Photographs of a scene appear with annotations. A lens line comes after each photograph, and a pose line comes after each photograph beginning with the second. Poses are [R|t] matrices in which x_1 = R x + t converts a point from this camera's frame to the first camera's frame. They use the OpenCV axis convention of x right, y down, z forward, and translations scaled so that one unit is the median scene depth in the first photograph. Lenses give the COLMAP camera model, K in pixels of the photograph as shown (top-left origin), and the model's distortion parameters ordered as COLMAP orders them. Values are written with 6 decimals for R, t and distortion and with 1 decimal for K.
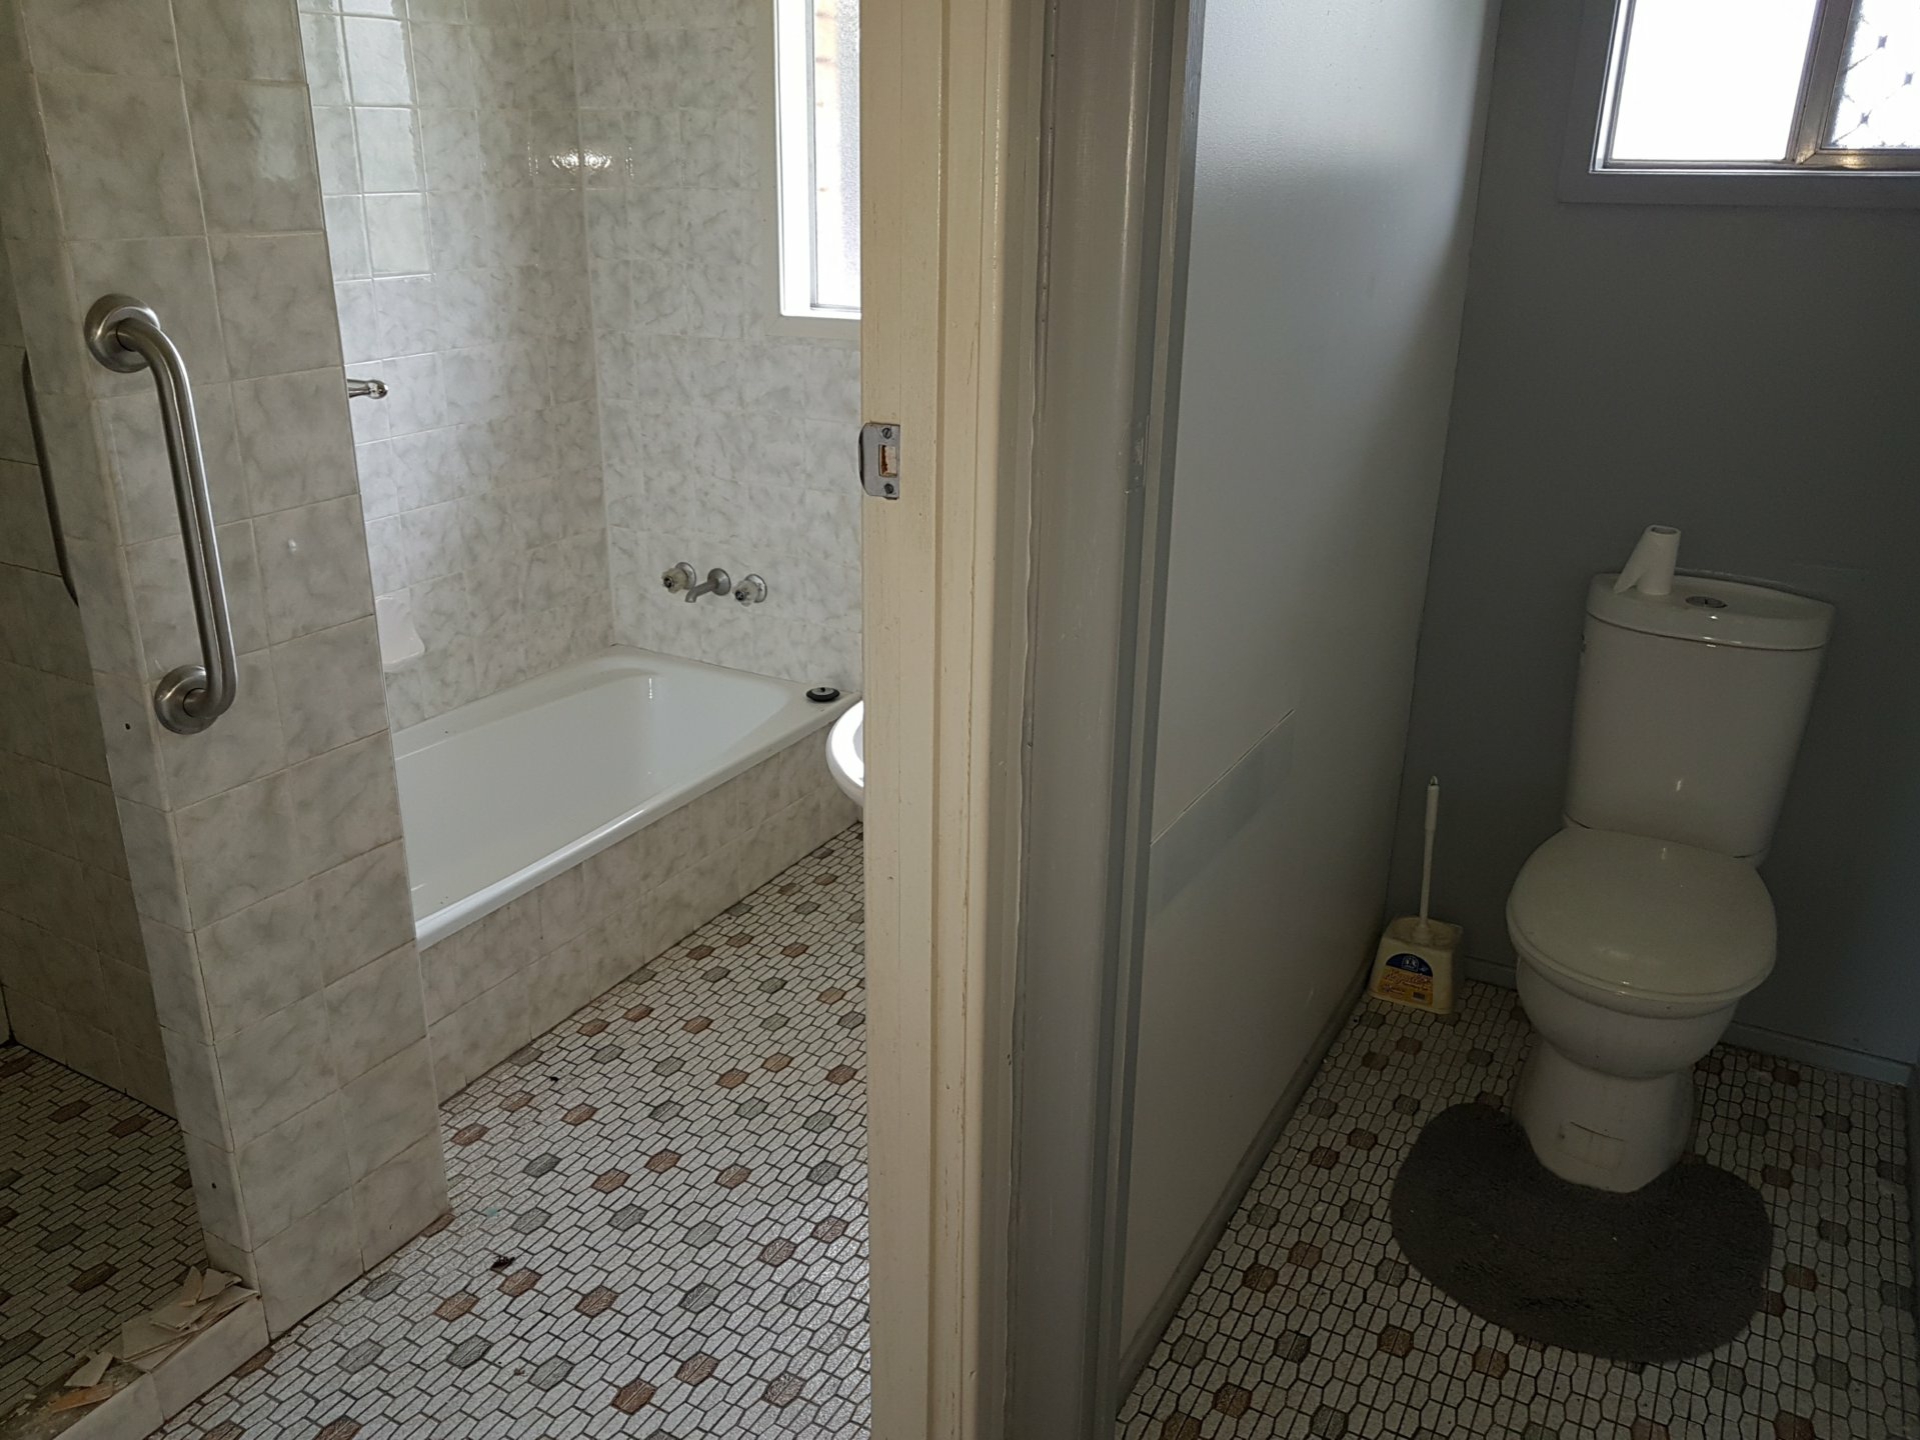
lens RADIAL K [[1529.4, 0, 939.5], [0, 1529.4, 727.1], [0, 0, 1]] dist [0.033546, -0.024009]
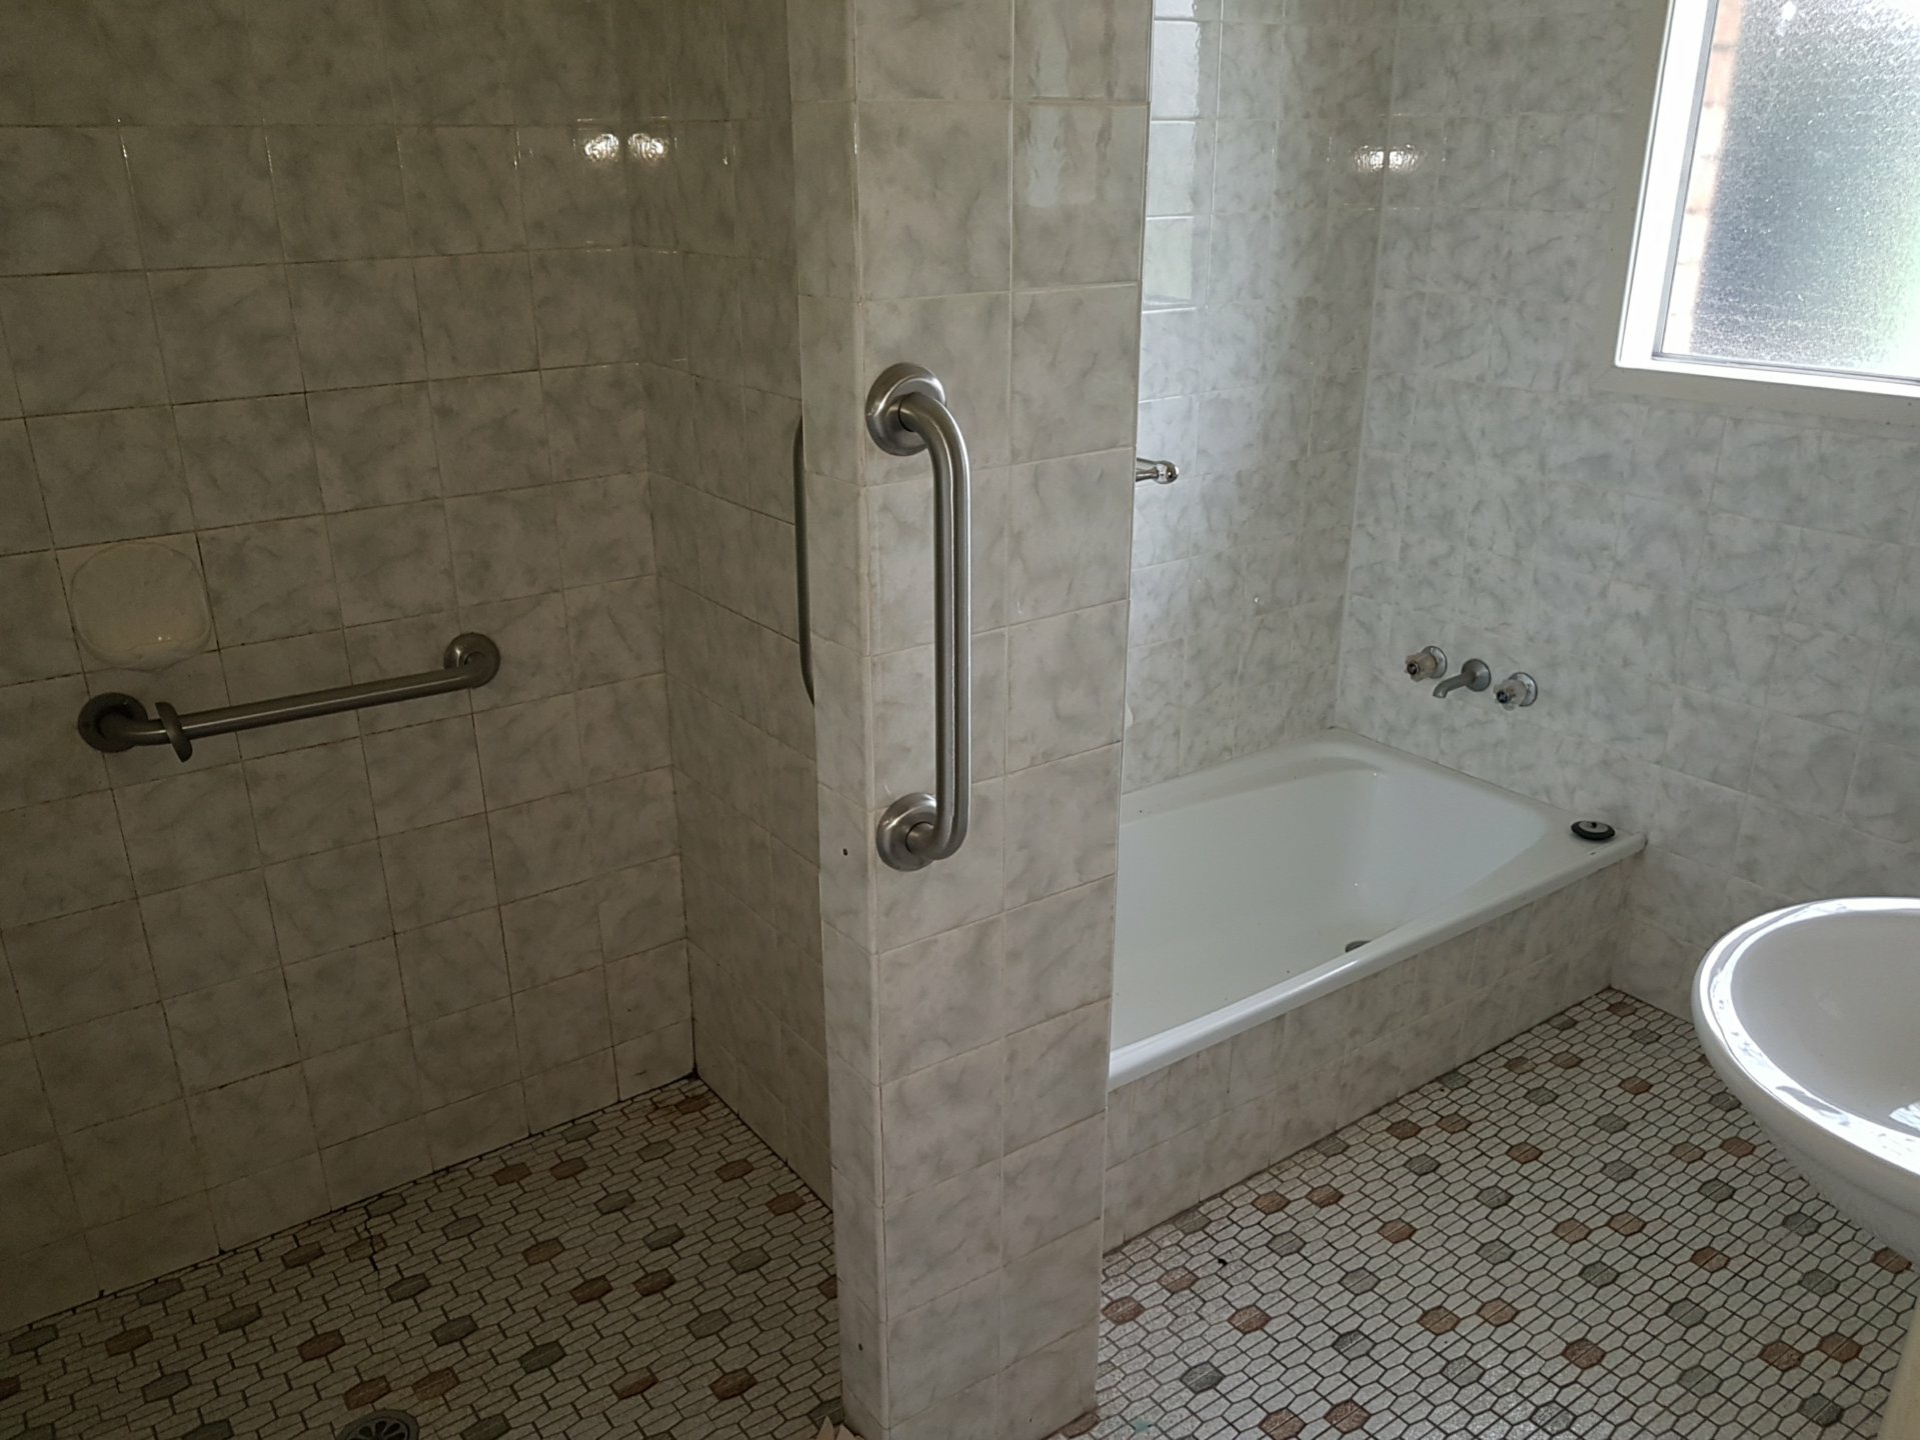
lens RADIAL K [[1529.4, 0, 950.0], [0, 1529.4, 724.9], [0, 0, 1]] dist [0.033546, -0.024009]
pose [[0.911390, 0.133400, -0.389322, -0.097358], [-0.133814, 0.990660, 0.026192, -0.066951], [0.389180, 0.028225, 0.920729, 0.150649]]
